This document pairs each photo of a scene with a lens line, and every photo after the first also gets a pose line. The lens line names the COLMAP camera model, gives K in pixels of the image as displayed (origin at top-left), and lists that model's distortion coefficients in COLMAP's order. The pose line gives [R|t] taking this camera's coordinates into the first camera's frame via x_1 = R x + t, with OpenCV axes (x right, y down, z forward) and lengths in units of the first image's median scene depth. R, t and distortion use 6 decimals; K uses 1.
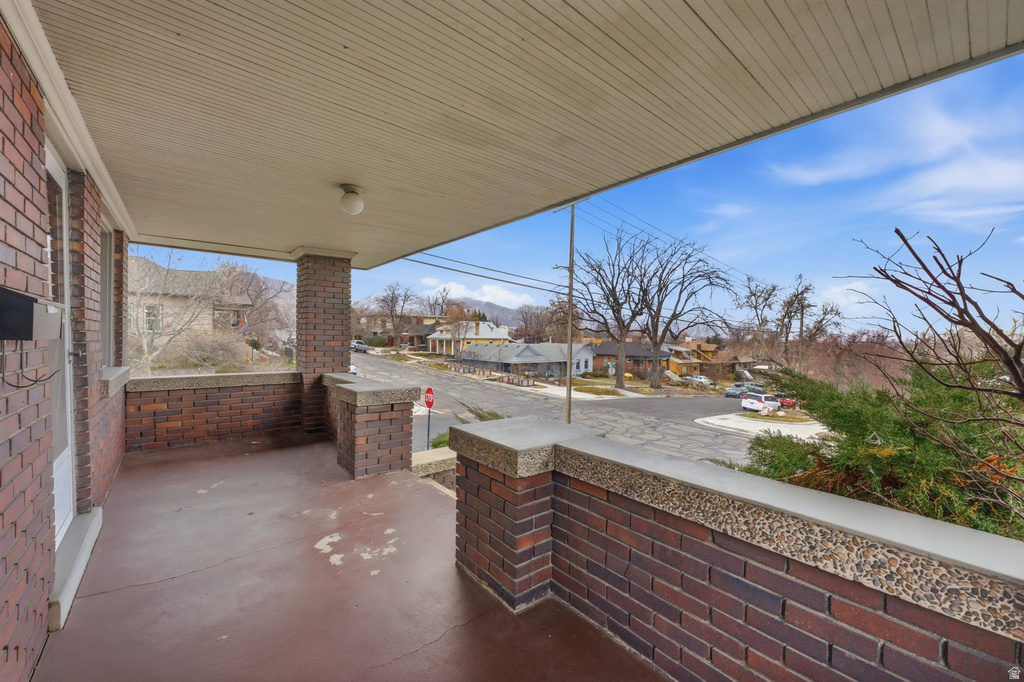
lens RADIAL K [[427.6, 0, 514.6], [0, 427.6, 341.3], [0, 0, 1]] dist [-0.001676, 0.000154]
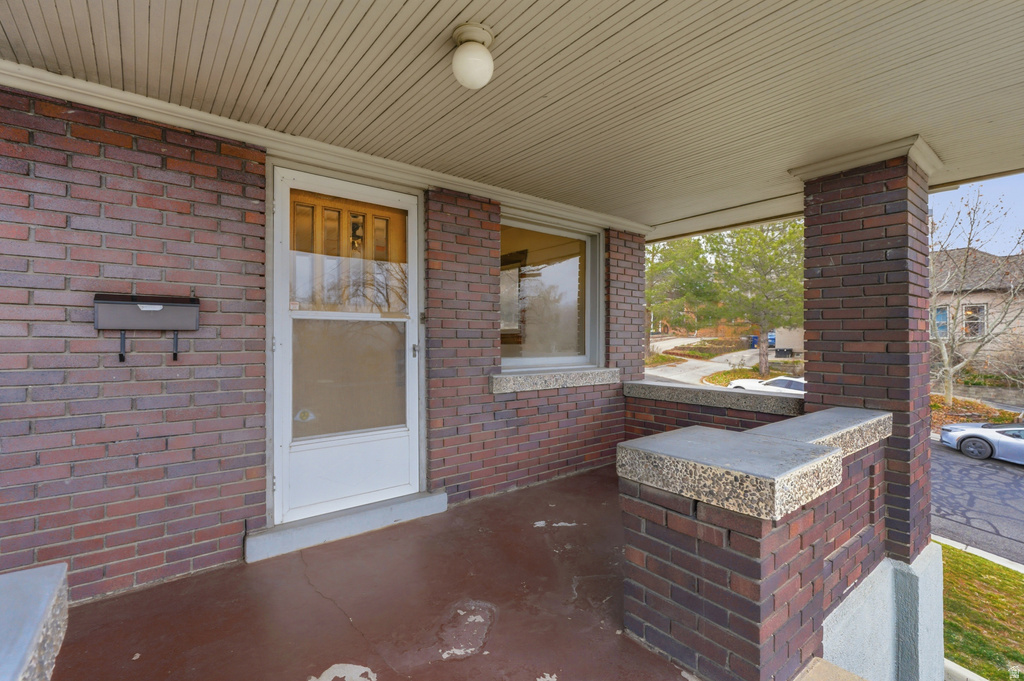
lens RADIAL K [[458.0, 0, 514.7], [0, 458.0, 337.7], [0, 0, 1]] dist [-0.000752, -0.000081]
pose [[-0.036279, -0.018119, -0.999177, 0.129258], [-0.014074, 0.999746, -0.017618, 0.012991], [0.999243, 0.013424, -0.036525, 0.871667]]
